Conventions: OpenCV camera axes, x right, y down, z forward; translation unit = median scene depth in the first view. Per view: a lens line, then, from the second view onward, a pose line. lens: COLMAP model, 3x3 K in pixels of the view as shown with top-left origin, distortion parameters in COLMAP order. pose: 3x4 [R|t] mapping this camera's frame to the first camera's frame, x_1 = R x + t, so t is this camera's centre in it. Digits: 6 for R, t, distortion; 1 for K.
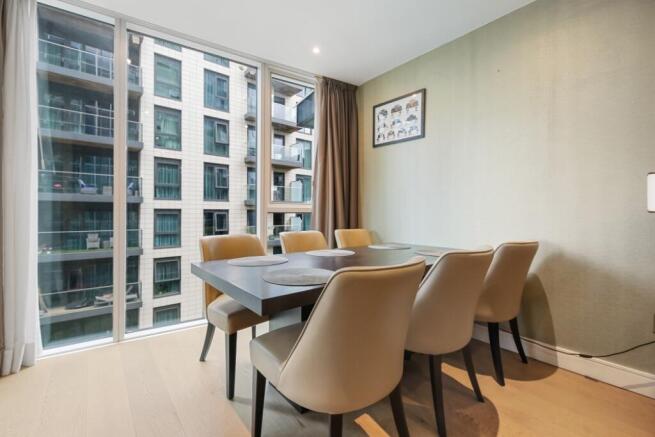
lens RADIAL K [[305.7, 0, 330.7], [0, 305.7, 212.5], [0, 0, 1]] dist [0.011802, -0.000695]
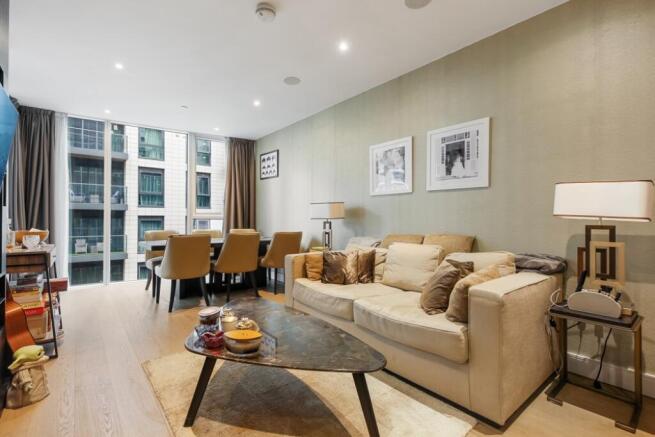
lens RADIAL K [[311.6, 0, 324.9], [0, 311.6, 218.9], [0, 0, 1]] dist [0.003684, -0.000383]
pose [[0.999944, -0.001358, 0.010516, 0.060824], [0.001361, 0.999999, -0.000198, 0.000038], [-0.010516, 0.000212, 0.999945, -0.088976]]
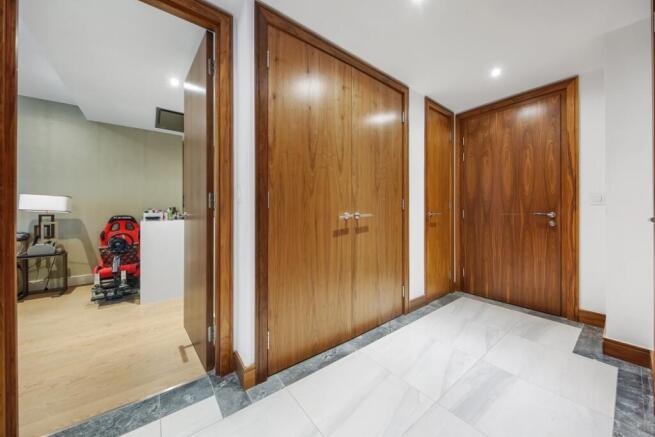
lens RADIAL K [[229.2, 0, 311.6], [0, 229.2, 214.8], [0, 0, 1]] dist [-0.001542, -0.000293]
pose [[0.034087, -0.009622, 0.999373, -0.139658], [-0.006328, 0.999932, 0.009843, -0.001131], [-0.999399, -0.006659, 0.034023, -0.374974]]
